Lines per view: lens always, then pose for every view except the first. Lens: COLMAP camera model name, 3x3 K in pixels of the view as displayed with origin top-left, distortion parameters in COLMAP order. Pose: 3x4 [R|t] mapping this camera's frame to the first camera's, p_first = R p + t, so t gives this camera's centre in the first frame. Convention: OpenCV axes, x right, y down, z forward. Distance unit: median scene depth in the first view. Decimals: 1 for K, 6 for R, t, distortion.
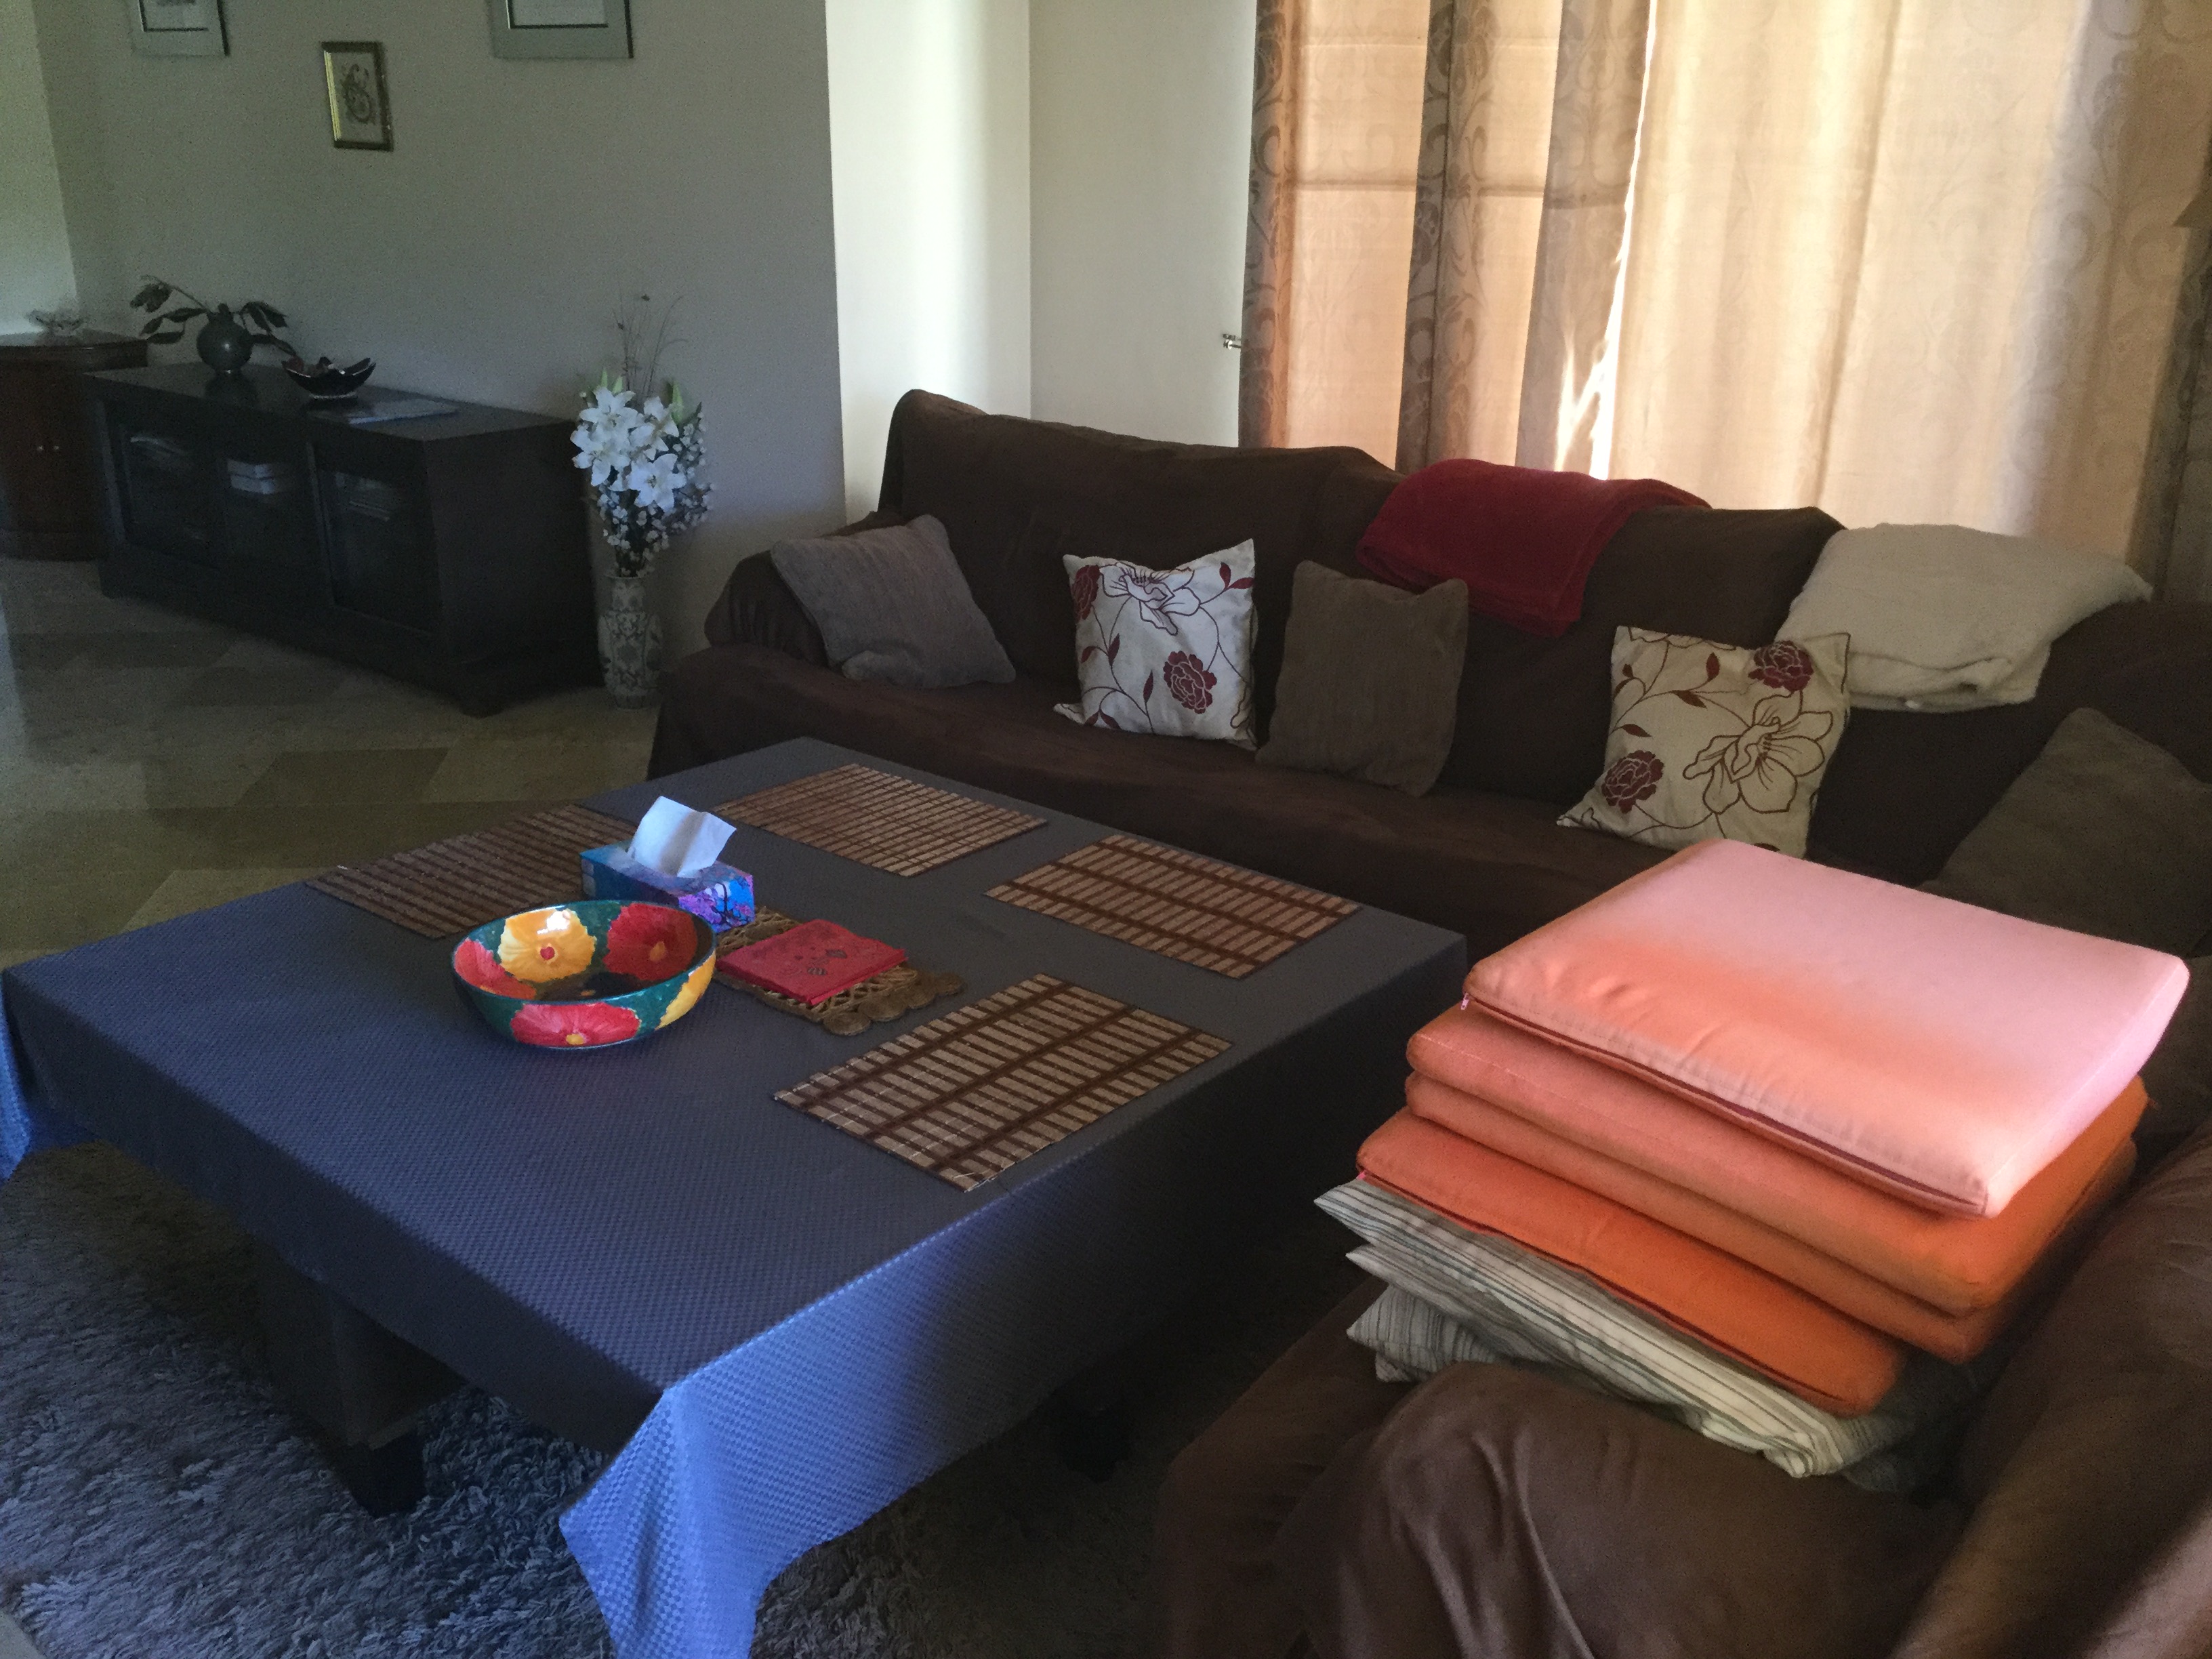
lens RADIAL K [[1987.4, 0, 1095.2], [0, 1987.4, 751.4], [0, 0, 1]] dist [0.098035, -0.192693]
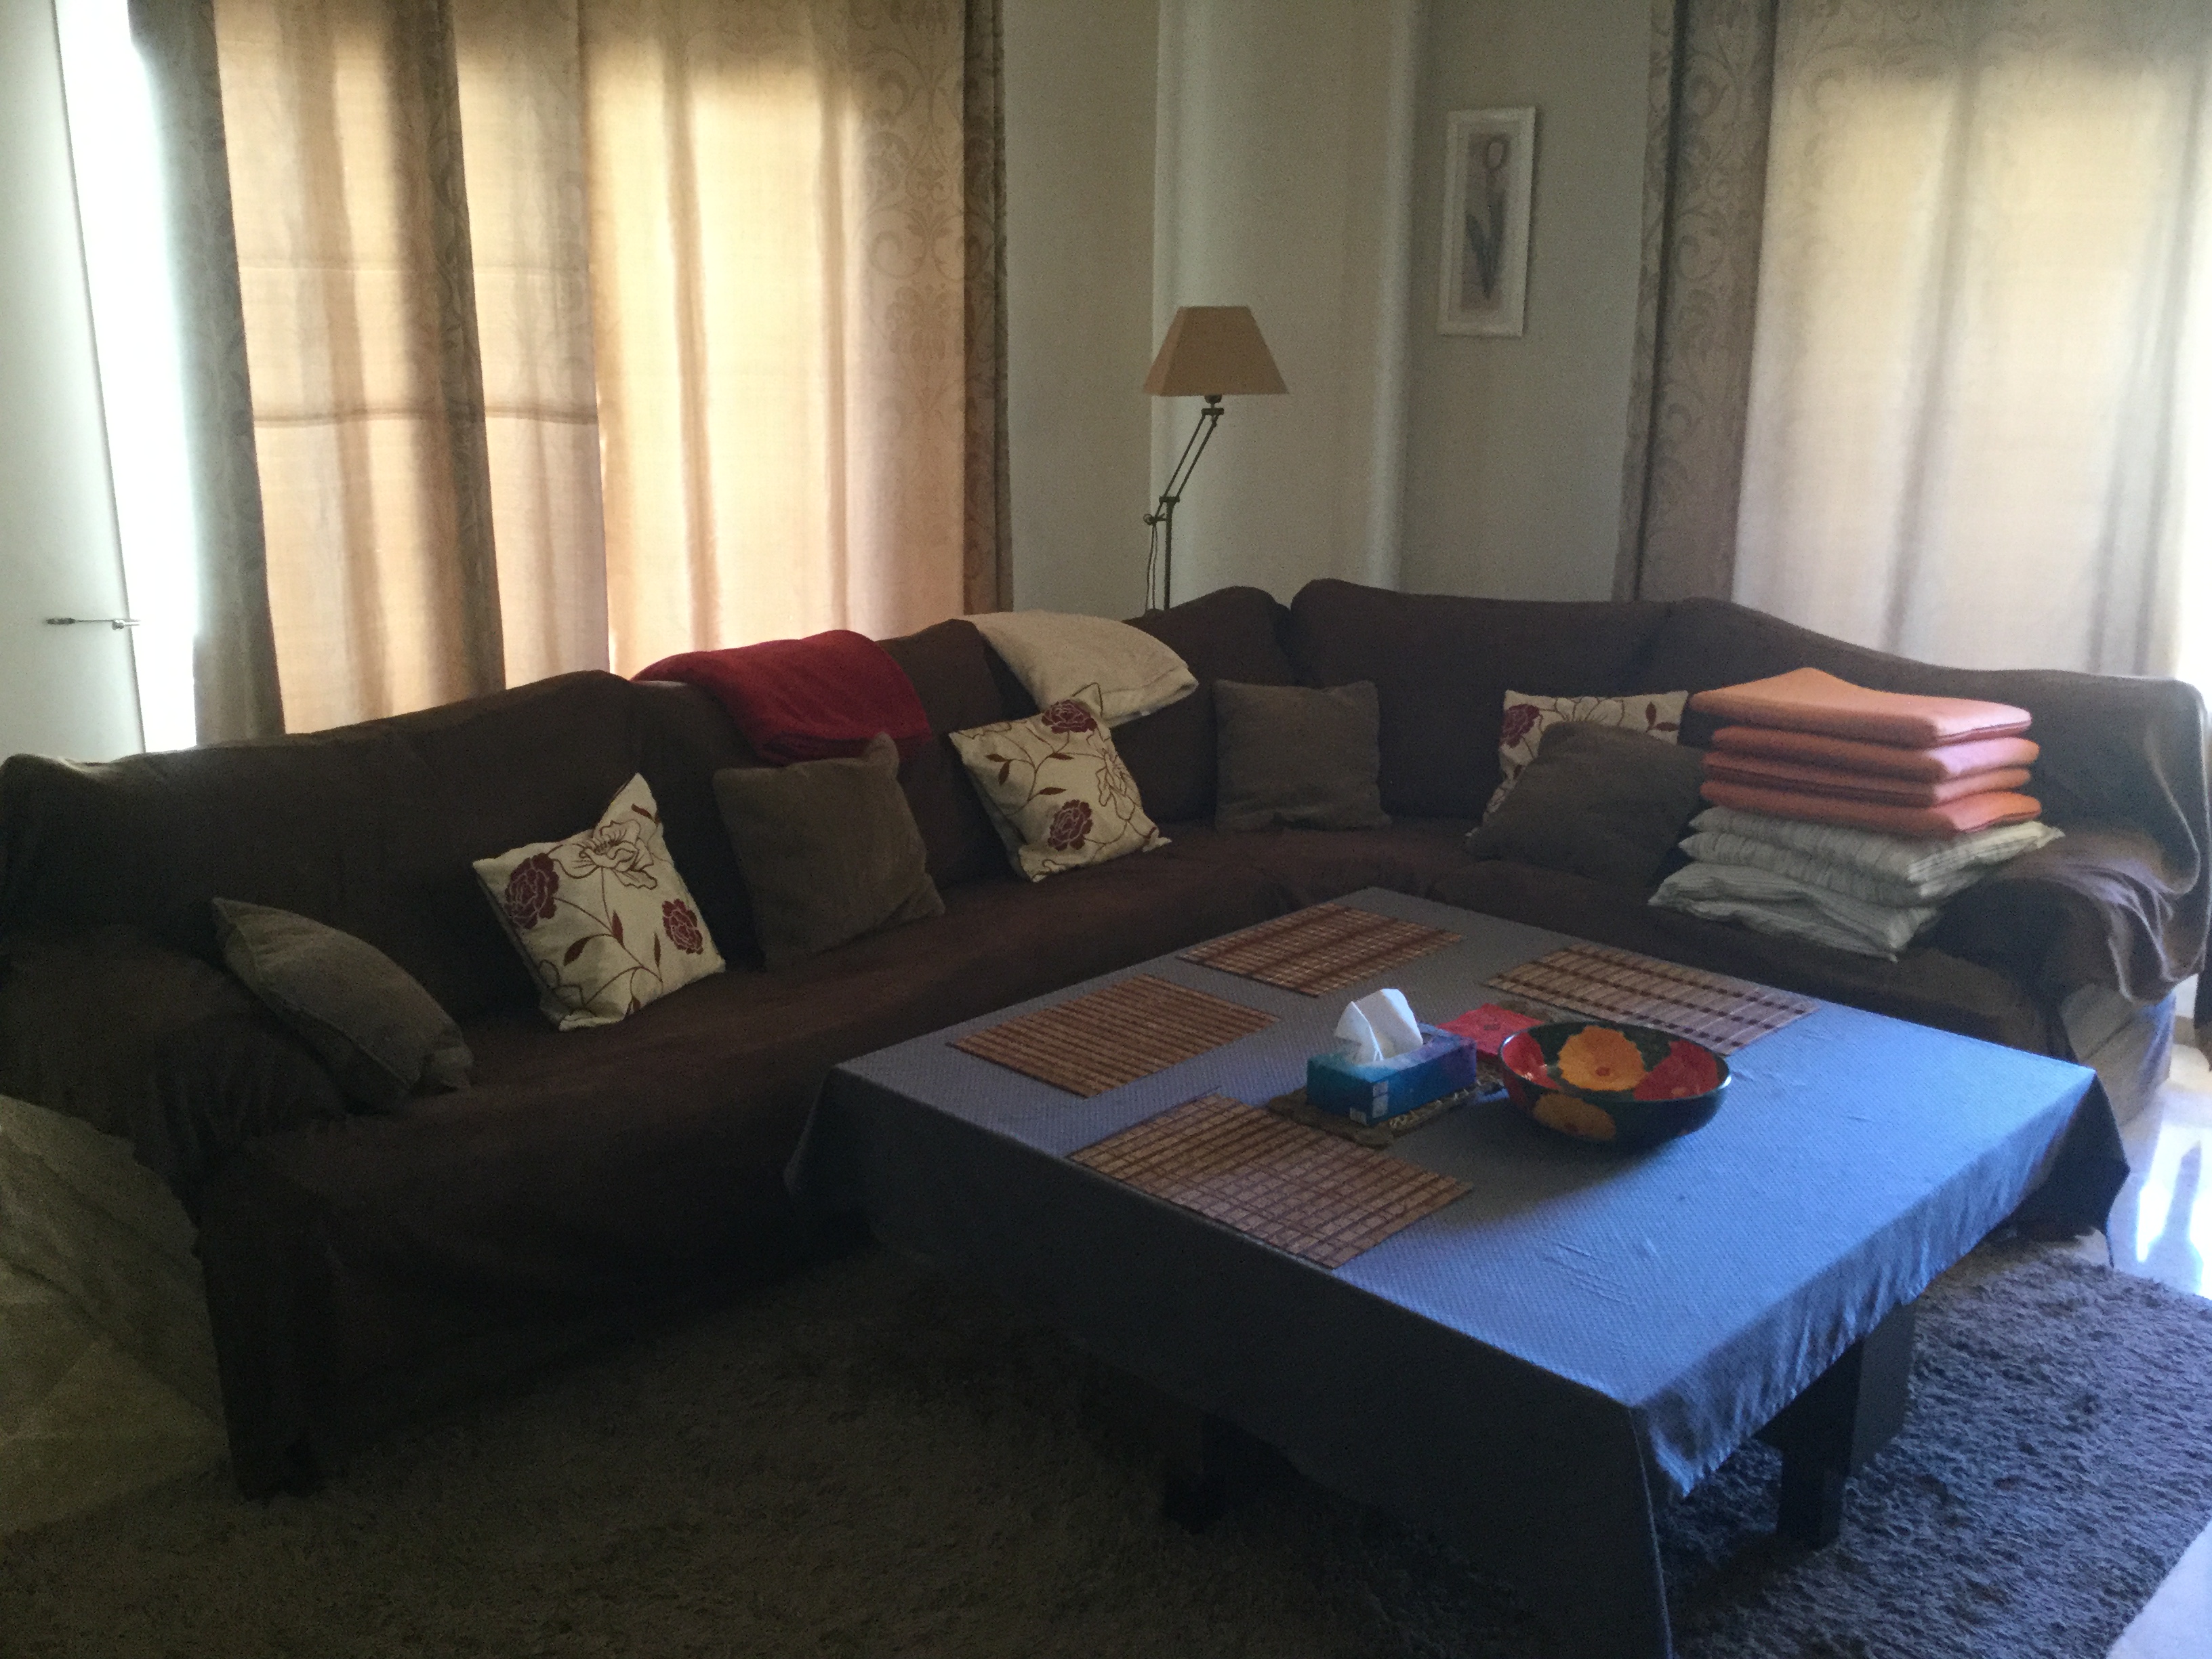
lens RADIAL K [[1987.4, 0, 1095.2], [0, 1987.4, 751.4], [0, 0, 1]] dist [0.098035, -0.192693]
pose [[0.074774, -0.226142, 0.971220, -0.972754], [0.307850, 0.931609, 0.193217, -0.273048], [-0.948492, 0.284542, 0.139278, 0.764101]]
